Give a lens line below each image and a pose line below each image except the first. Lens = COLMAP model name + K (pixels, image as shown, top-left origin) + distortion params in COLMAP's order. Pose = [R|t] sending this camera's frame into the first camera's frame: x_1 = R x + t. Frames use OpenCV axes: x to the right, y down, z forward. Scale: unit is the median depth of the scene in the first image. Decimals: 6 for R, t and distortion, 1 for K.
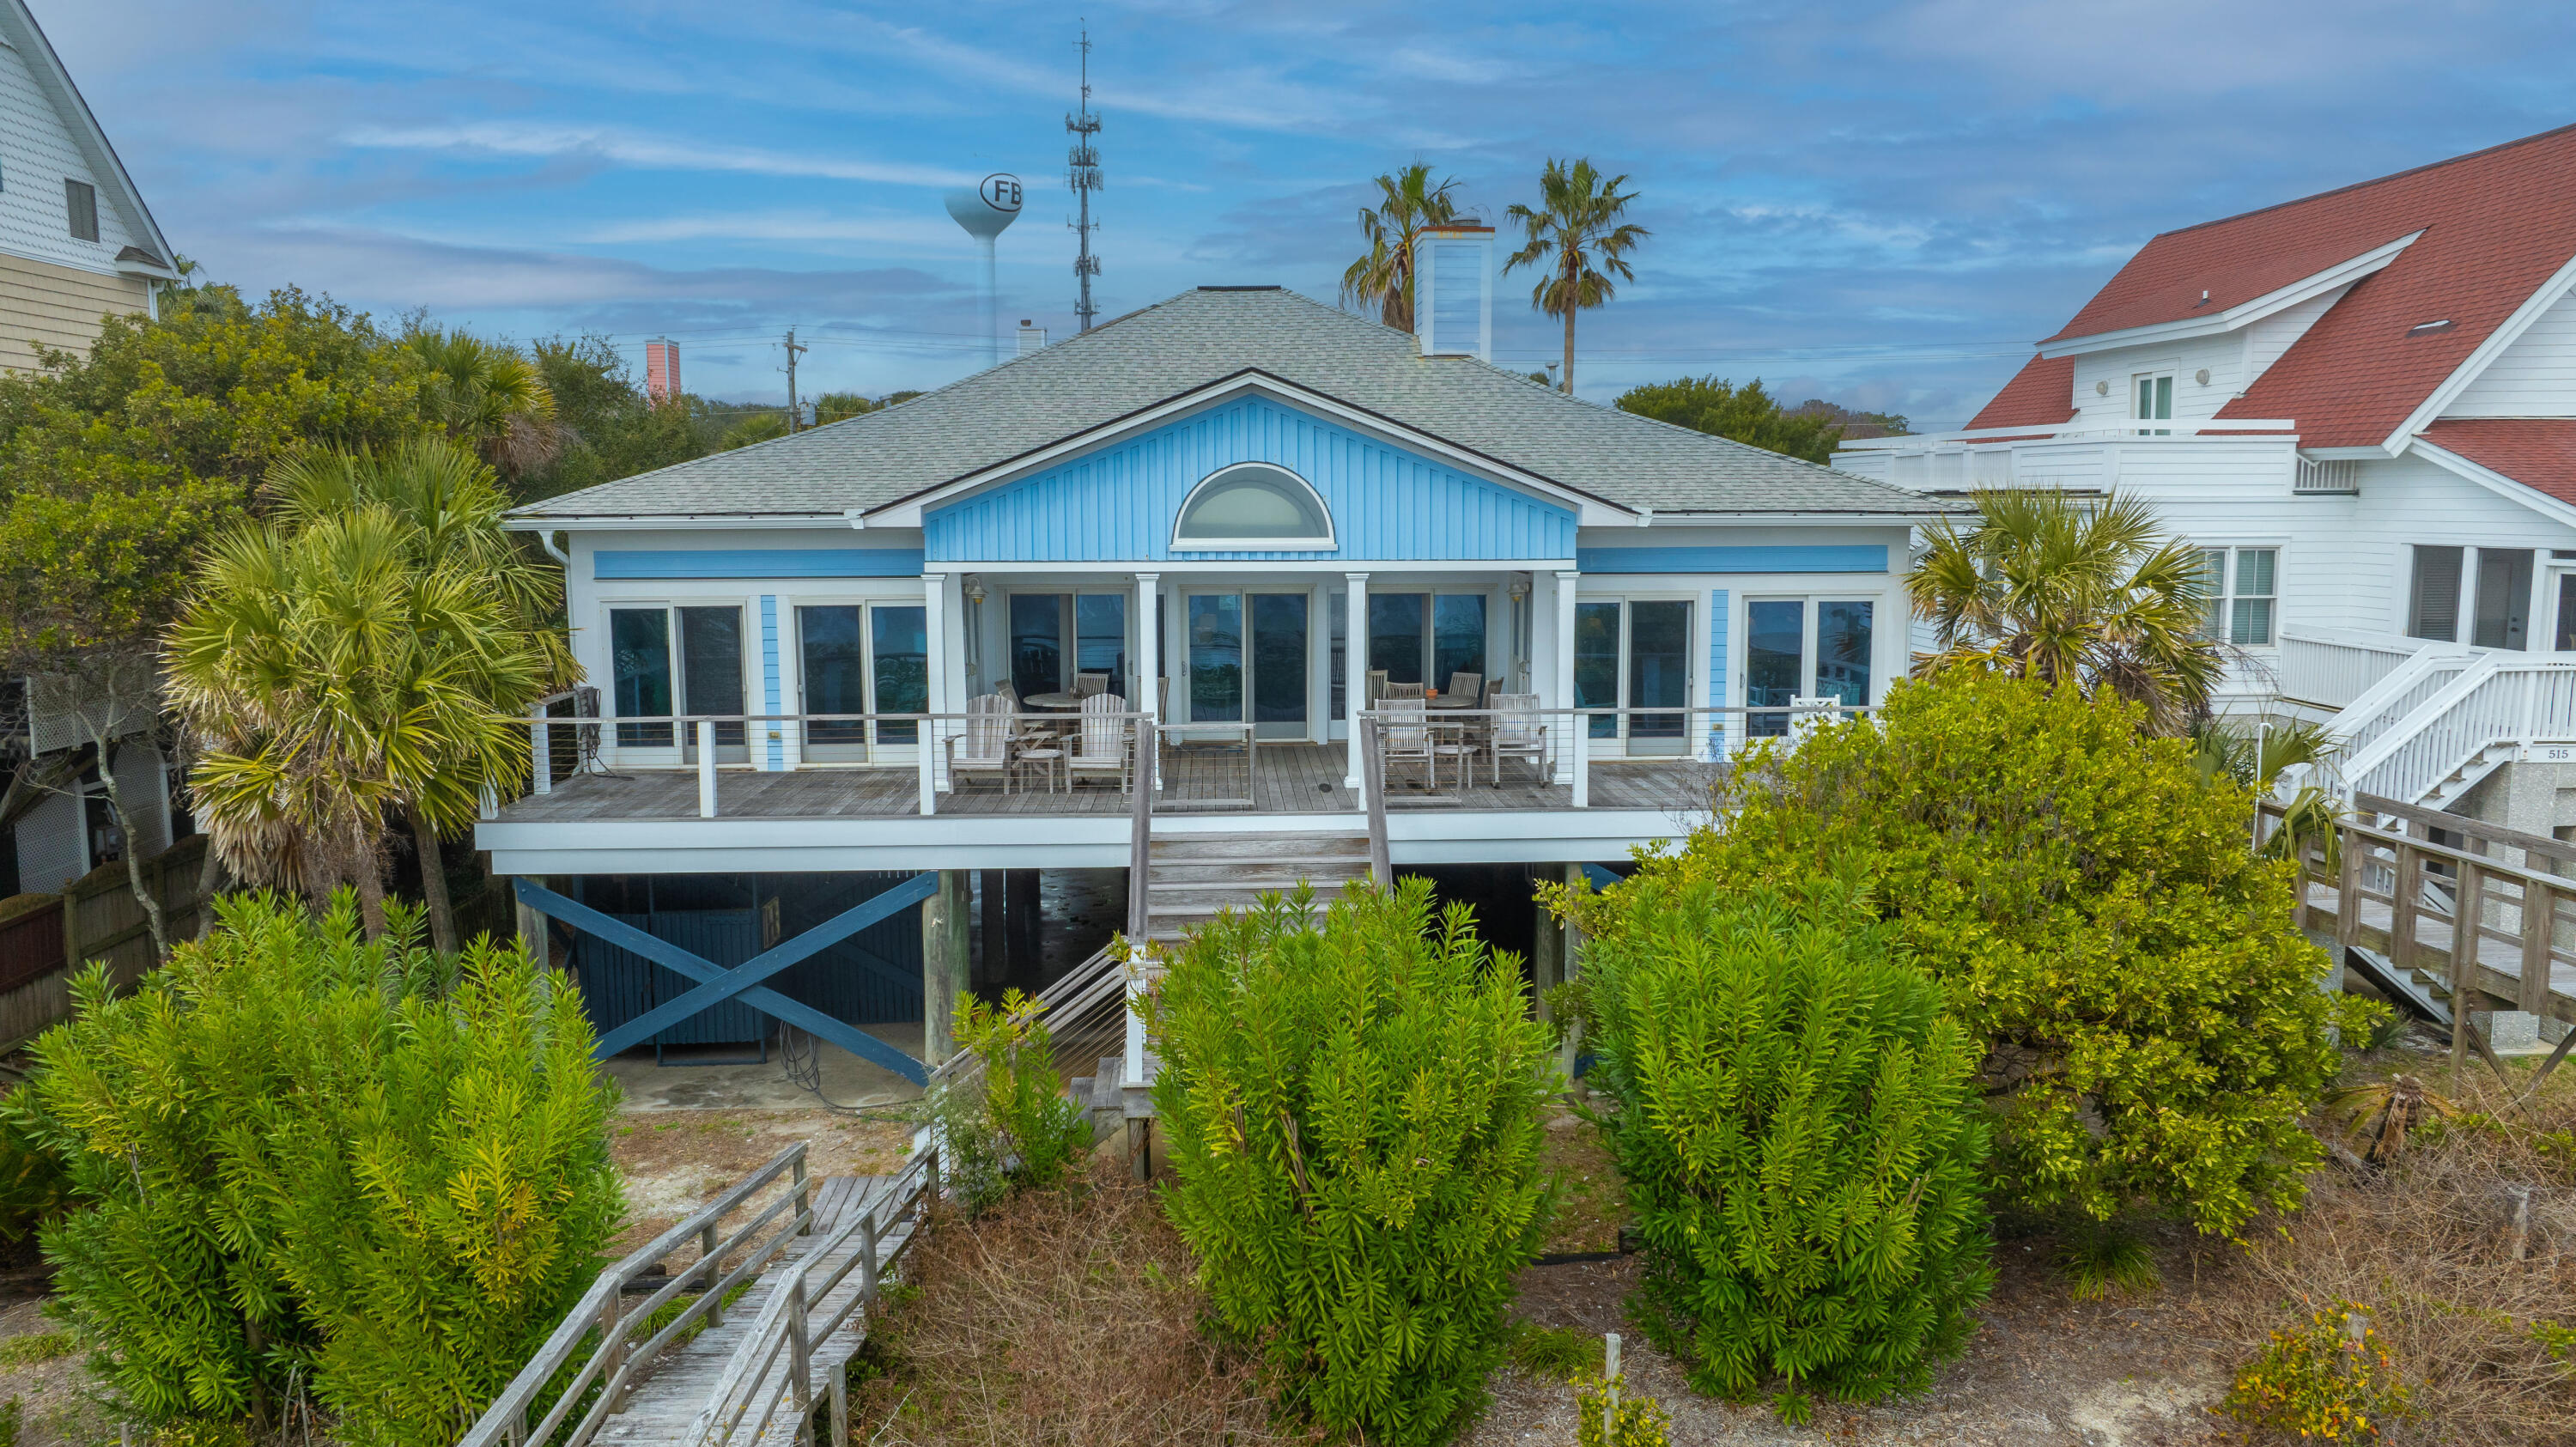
lens RADIAL K [[1809.0, 0, 1288.0], [0, 1809.0, 723.5], [0, 0, 1]] dist [-0.046925, 0.055236]
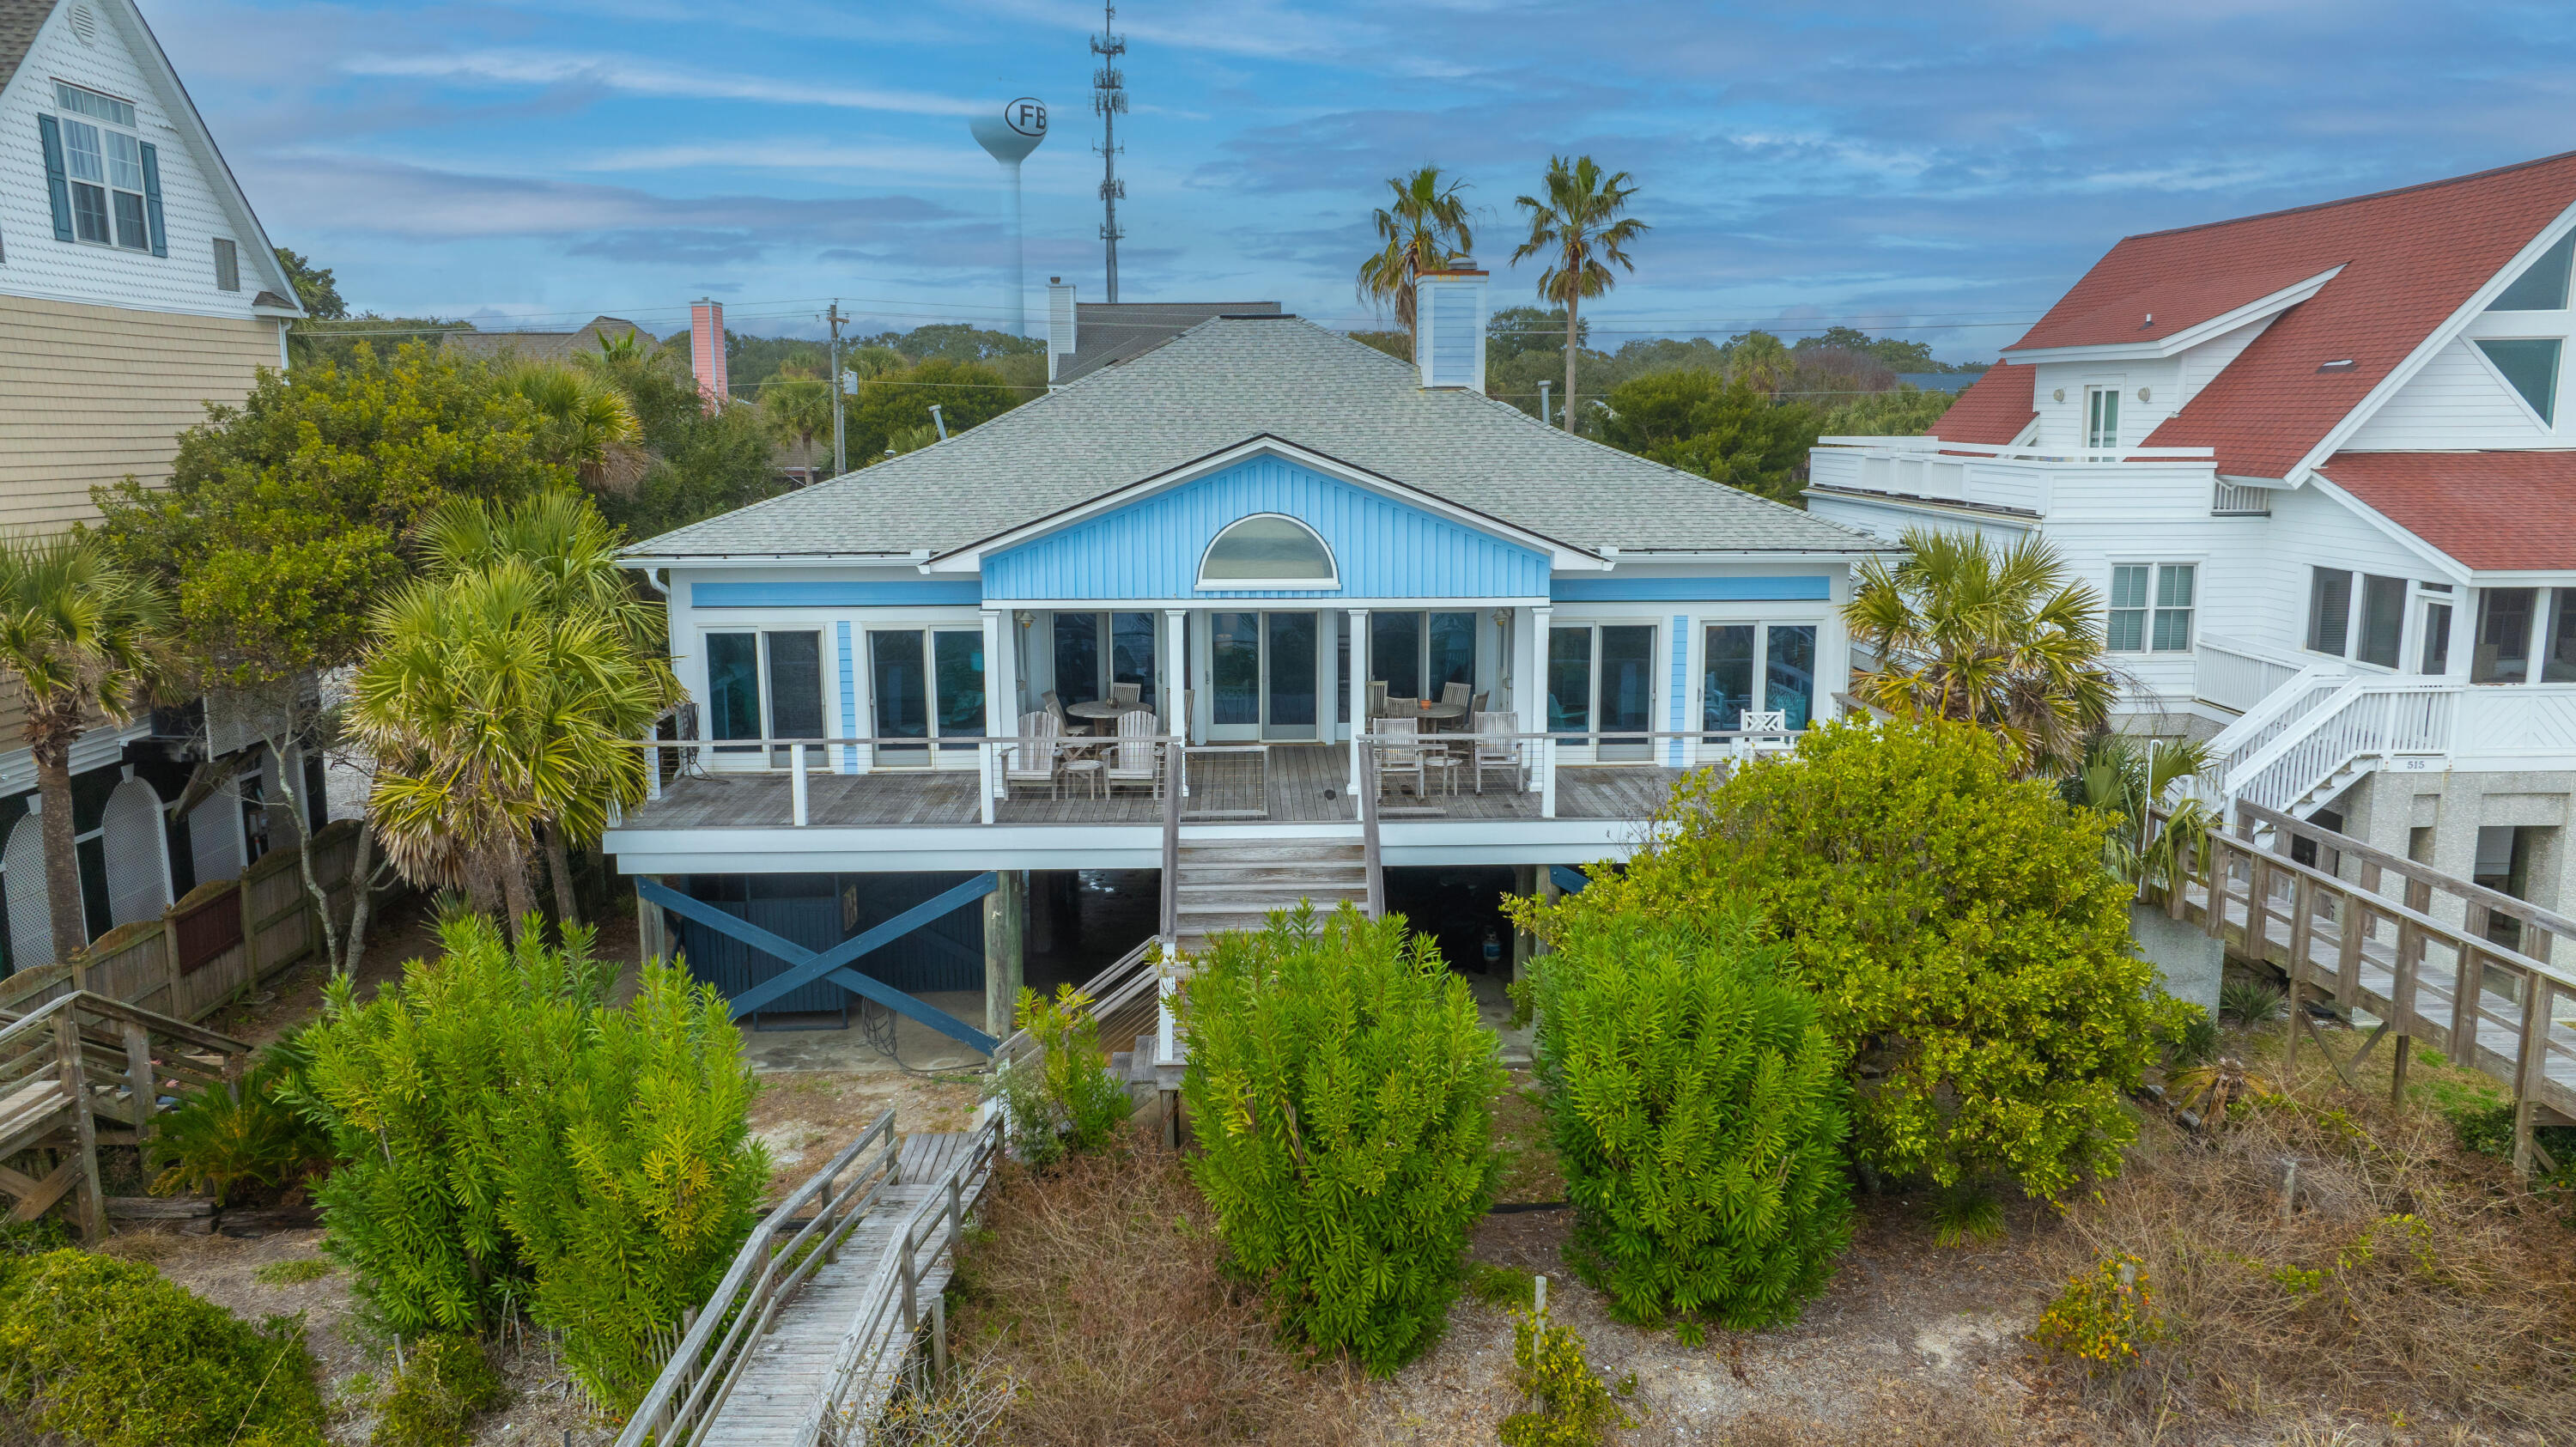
lens RADIAL K [[1804.8, 0, 1288.0], [0, 1804.8, 723.5], [0, 0, 1]] dist [-0.022883, 0.002989]
pose [[0.999901, 0.002175, -0.013888, 0.009953], [-0.001516, 0.998882, 0.047251, -0.065387], [0.013976, -0.047226, 0.998786, -0.150886]]
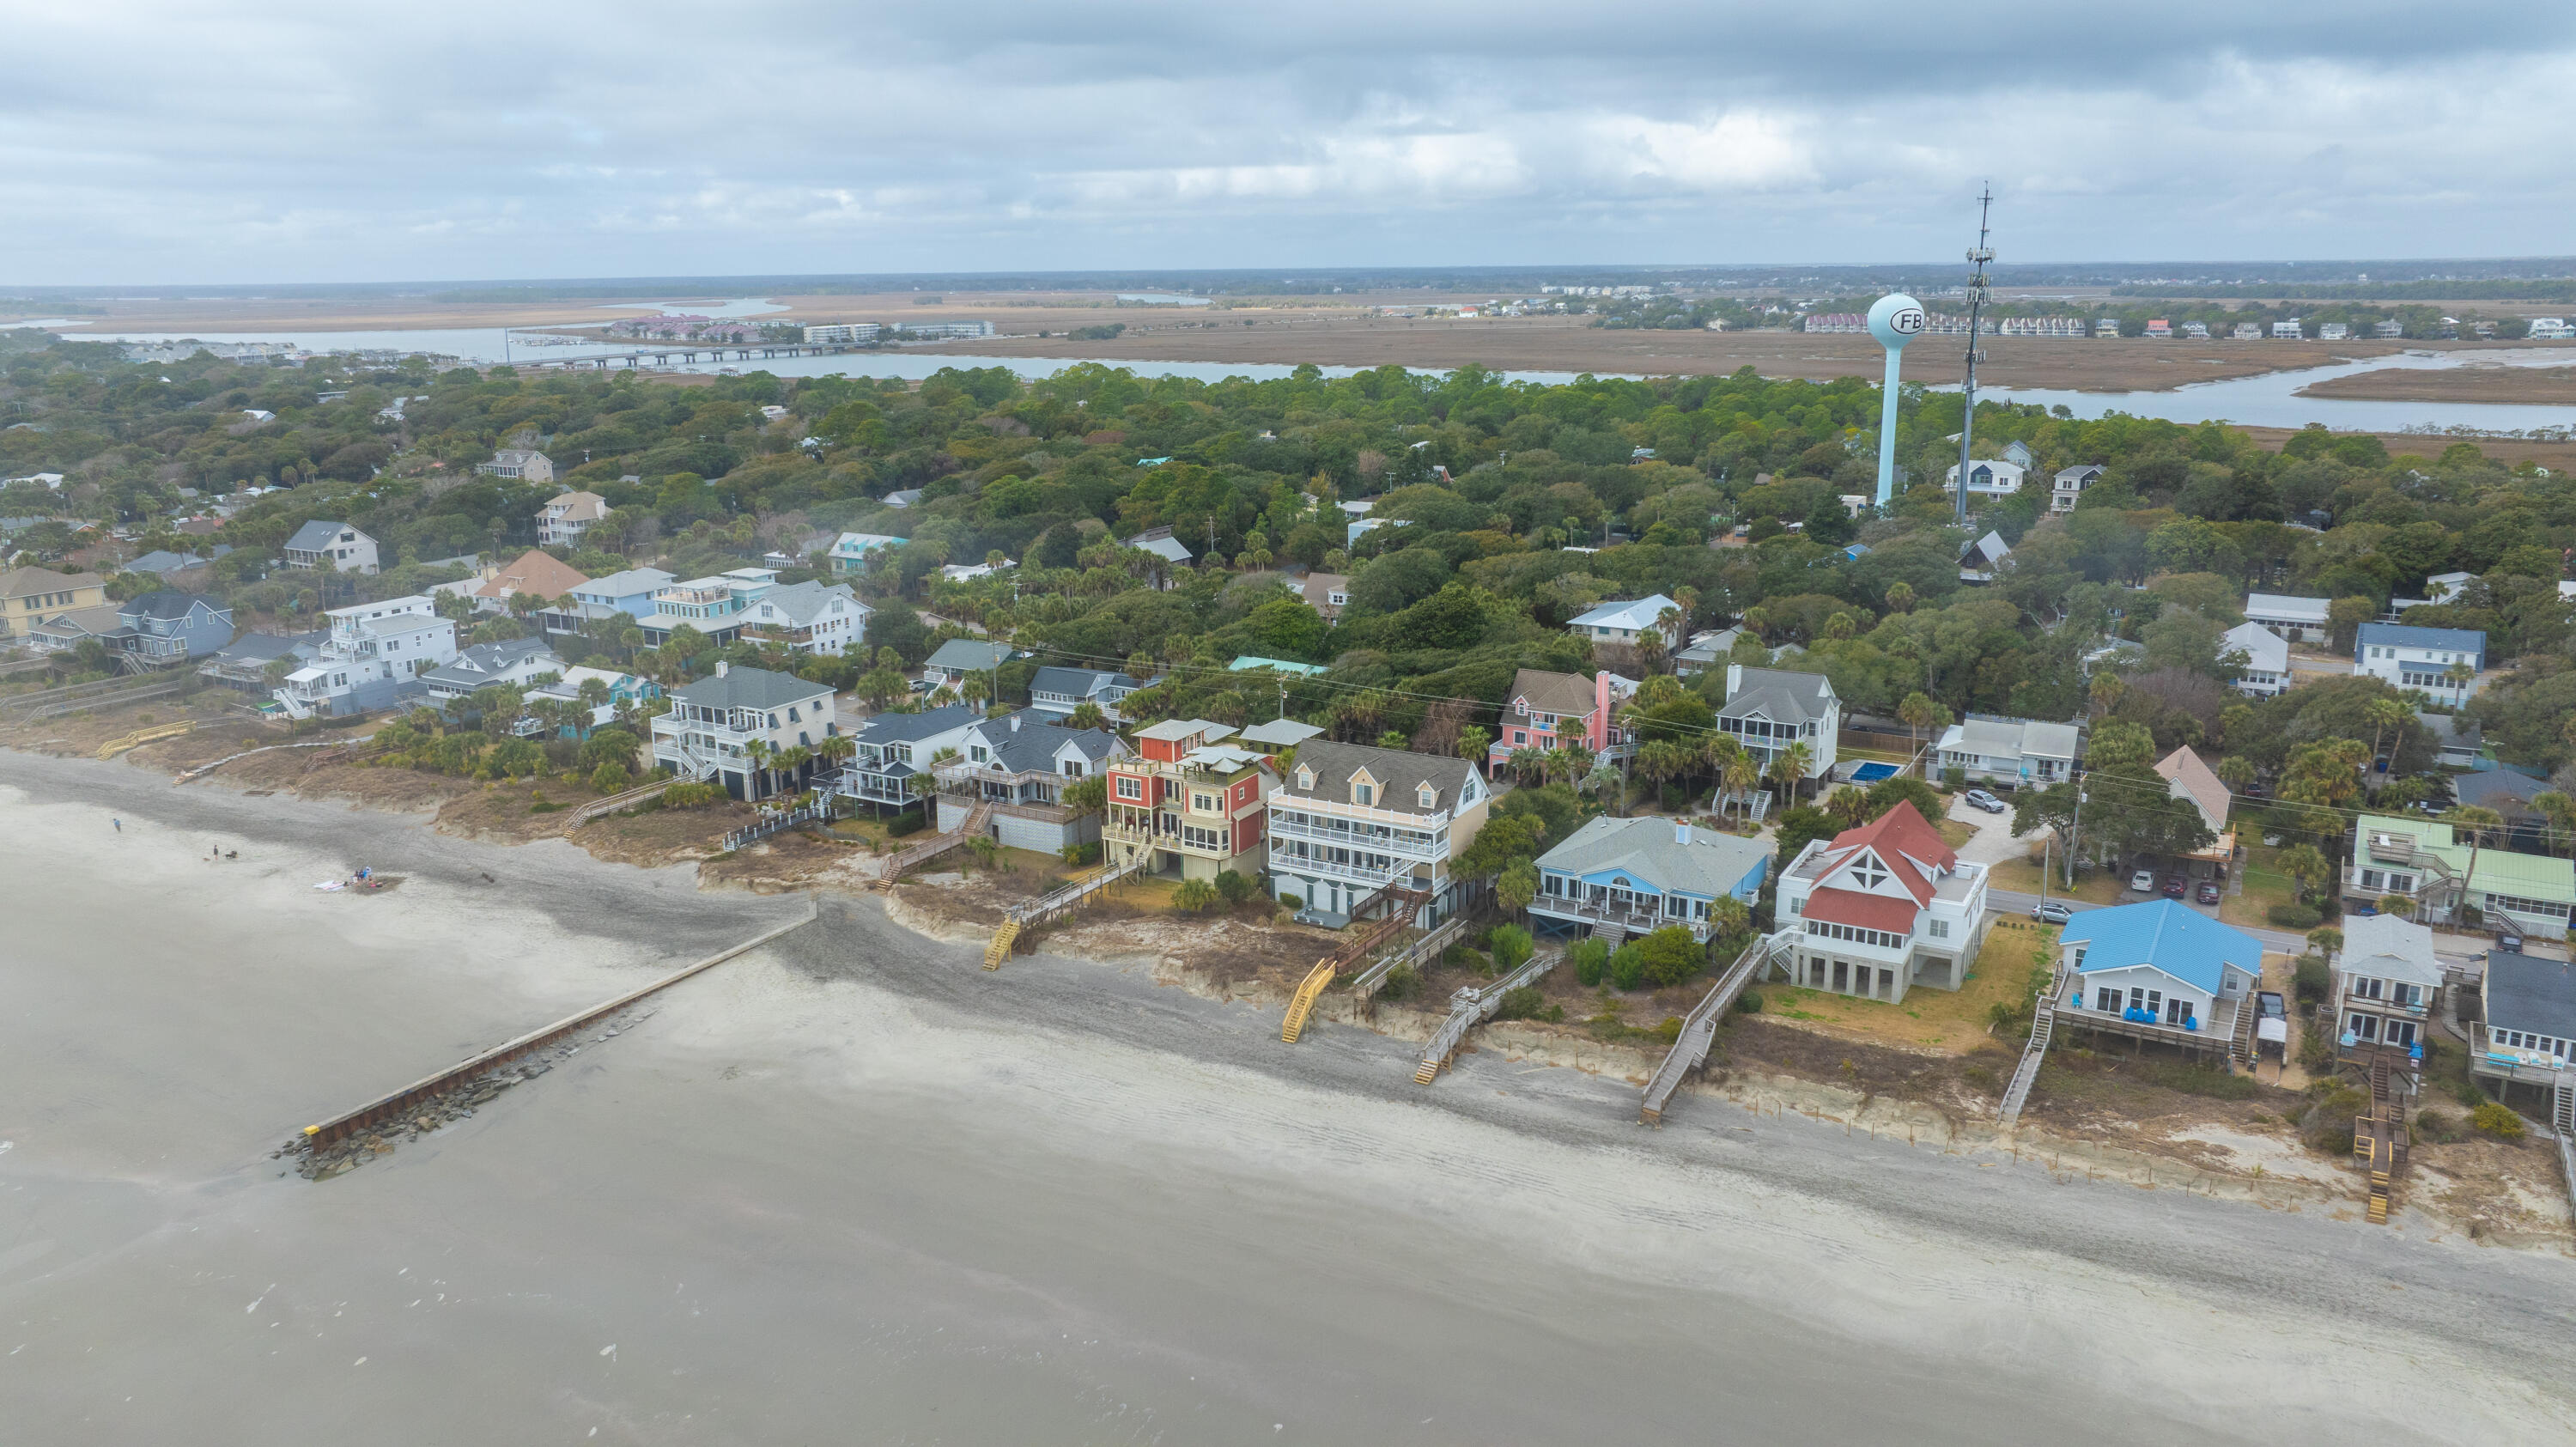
lens RADIAL K [[1802.1, 0, 1288.0], [0, 1802.1, 723.5], [0, 0, 1]] dist [-0.006749, -0.036102]
pose [[0.838236, 0.130606, -0.529437, 2.795968], [-0.061475, 0.987338, 0.146234, -1.839291], [0.541832, -0.090032, 0.835651, -6.200970]]
